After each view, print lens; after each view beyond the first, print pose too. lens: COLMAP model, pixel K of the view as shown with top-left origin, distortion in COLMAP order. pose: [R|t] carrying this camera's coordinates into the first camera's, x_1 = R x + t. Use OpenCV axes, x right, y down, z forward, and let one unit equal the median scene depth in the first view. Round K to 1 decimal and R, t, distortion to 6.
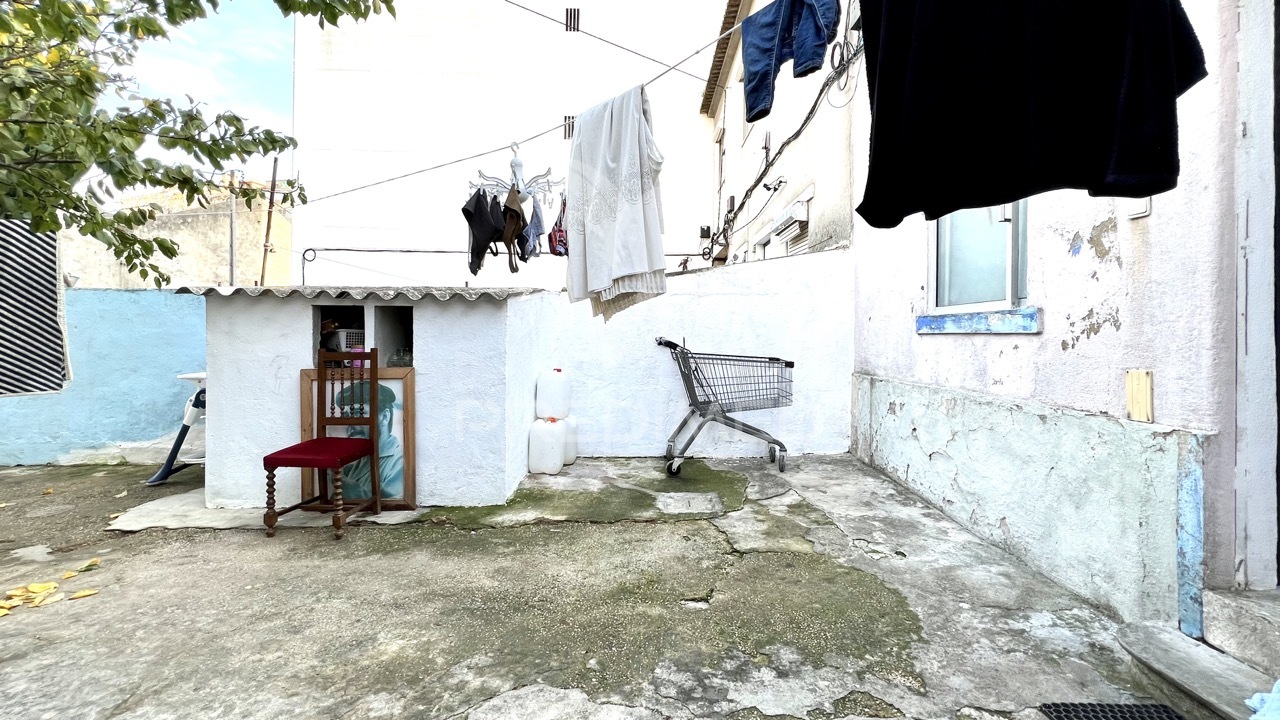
lens RADIAL K [[532.7, 0, 637.1], [0, 532.7, 332.8], [0, 0, 1]] dist [0.000428, 0.000172]
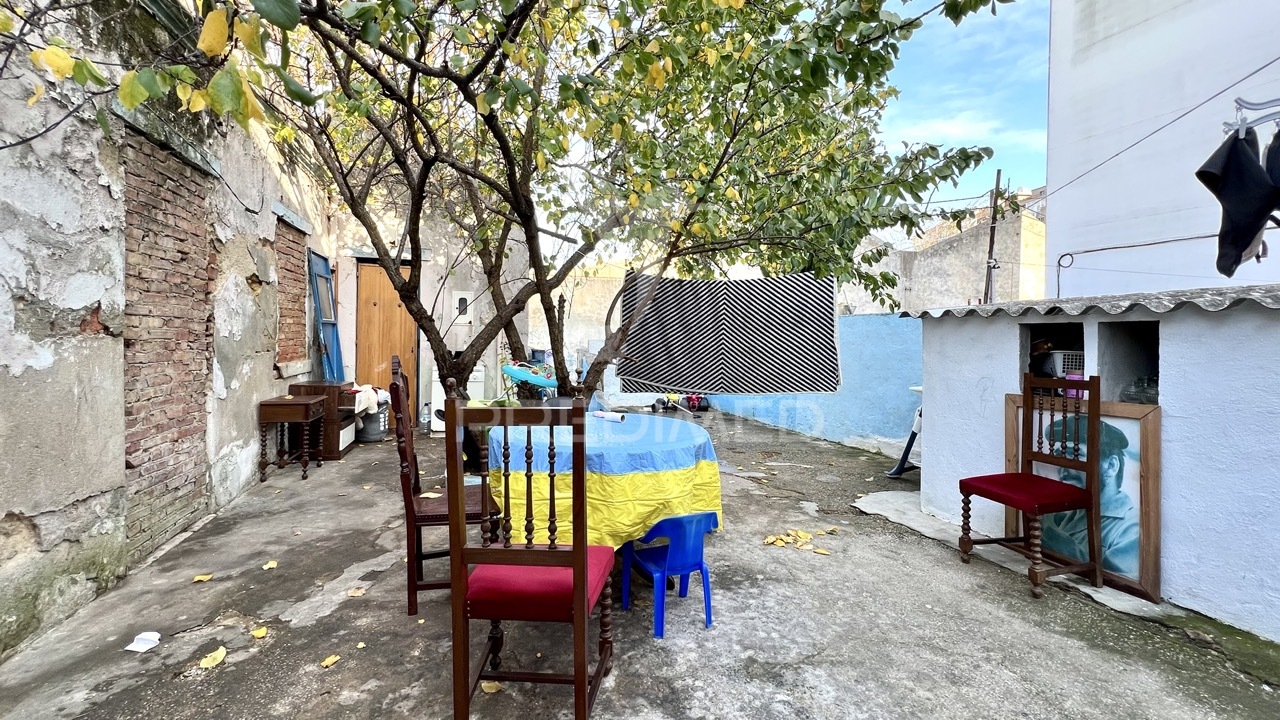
lens RADIAL K [[522.9, 0, 642.8], [0, 522.9, 345.7], [0, 0, 1]] dist [-0.001650, 0.000314]
pose [[0.311527, 0.008827, -0.950196, 0.033173], [-0.003241, 0.999961, 0.008227, -0.020252], [0.950232, 0.000516, 0.311544, 0.120417]]
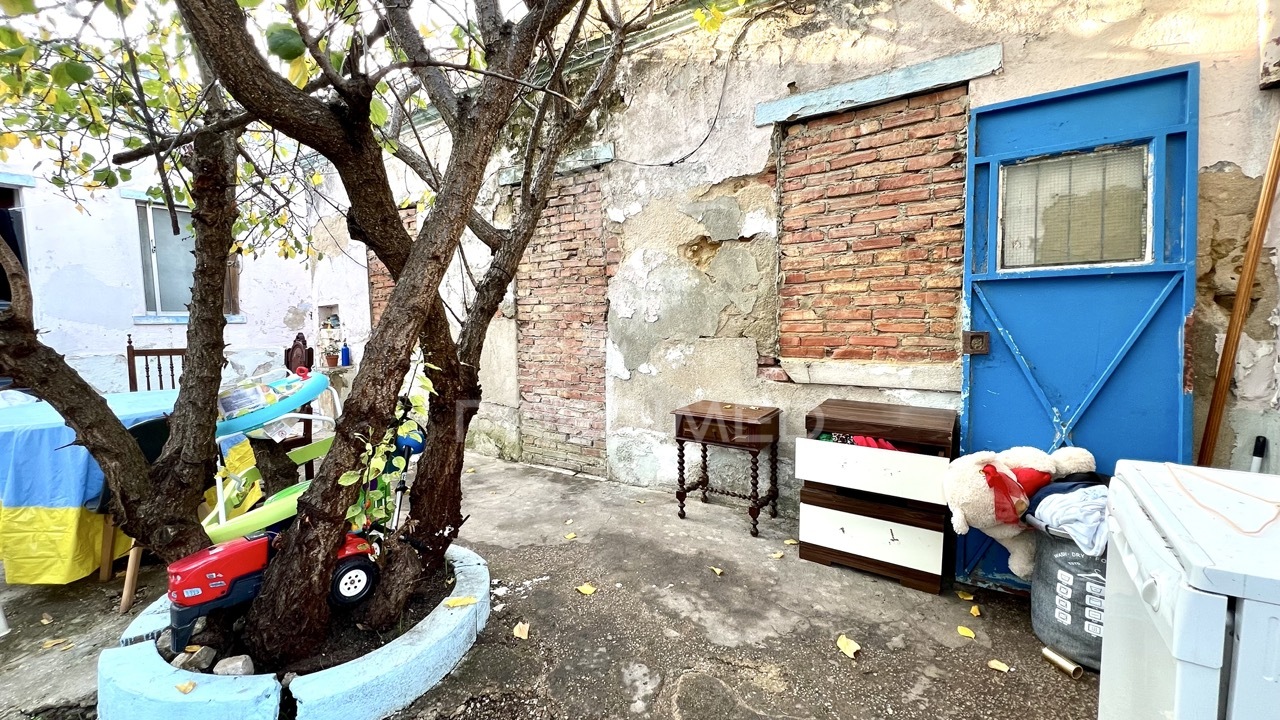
lens RADIAL K [[496.6, 0, 620.2], [0, 496.6, 360.7], [0, 0, 1]] dist [-0.000165, 0.000024]
pose [[-0.824088, -0.048548, 0.564377, -1.824868], [0.004365, 0.995747, 0.092029, -0.033288], [-0.566445, 0.078303, -0.820371, 0.482043]]
